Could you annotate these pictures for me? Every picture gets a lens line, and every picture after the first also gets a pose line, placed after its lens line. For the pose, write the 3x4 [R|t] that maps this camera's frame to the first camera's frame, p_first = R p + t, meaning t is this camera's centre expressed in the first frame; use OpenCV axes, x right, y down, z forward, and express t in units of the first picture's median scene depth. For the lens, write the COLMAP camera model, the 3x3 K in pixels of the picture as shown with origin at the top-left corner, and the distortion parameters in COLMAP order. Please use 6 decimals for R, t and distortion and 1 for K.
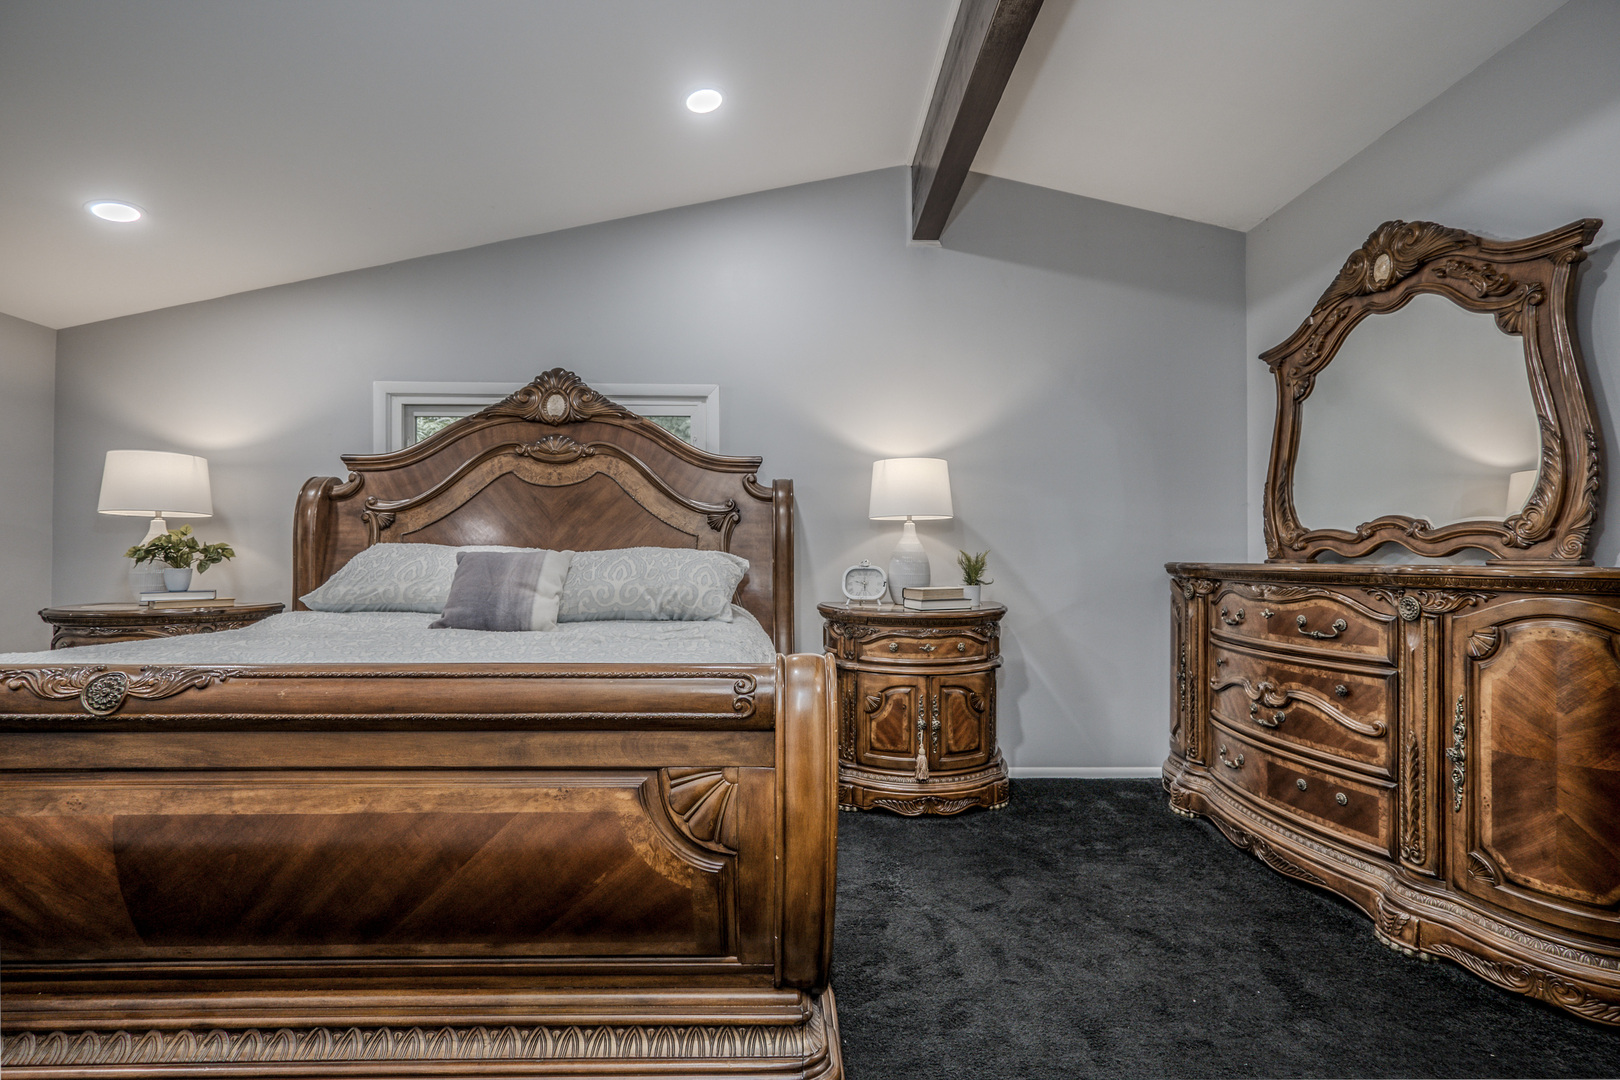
lens RADIAL K [[757.2, 0, 812.3], [0, 757.2, 541.6], [0, 0, 1]] dist [-0.004388, 0.001765]
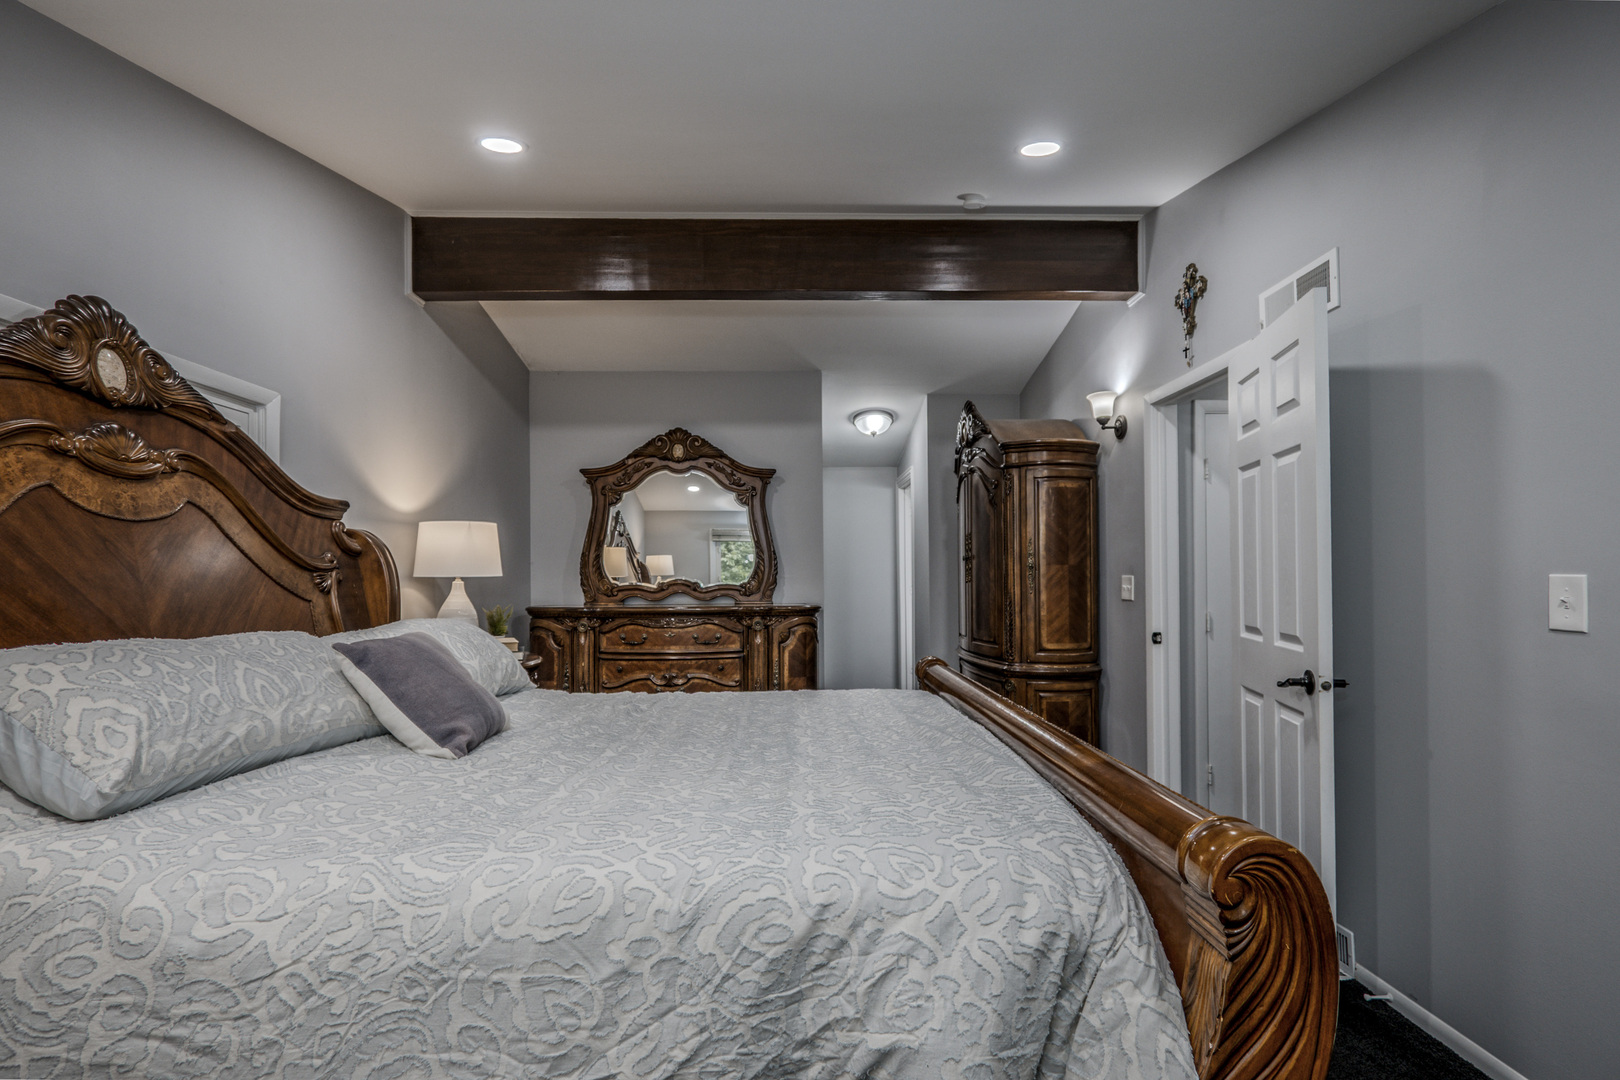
lens RADIAL K [[757.2, 0, 811.0], [0, 757.2, 554.3], [0, 0, 1]] dist [-0.004388, 0.001765]
pose [[0.001374, 0.025410, 0.999676, -1.085216], [-0.010891, 0.999618, -0.025394, -0.048110], [-0.999940, -0.010853, 0.001651, 0.609777]]
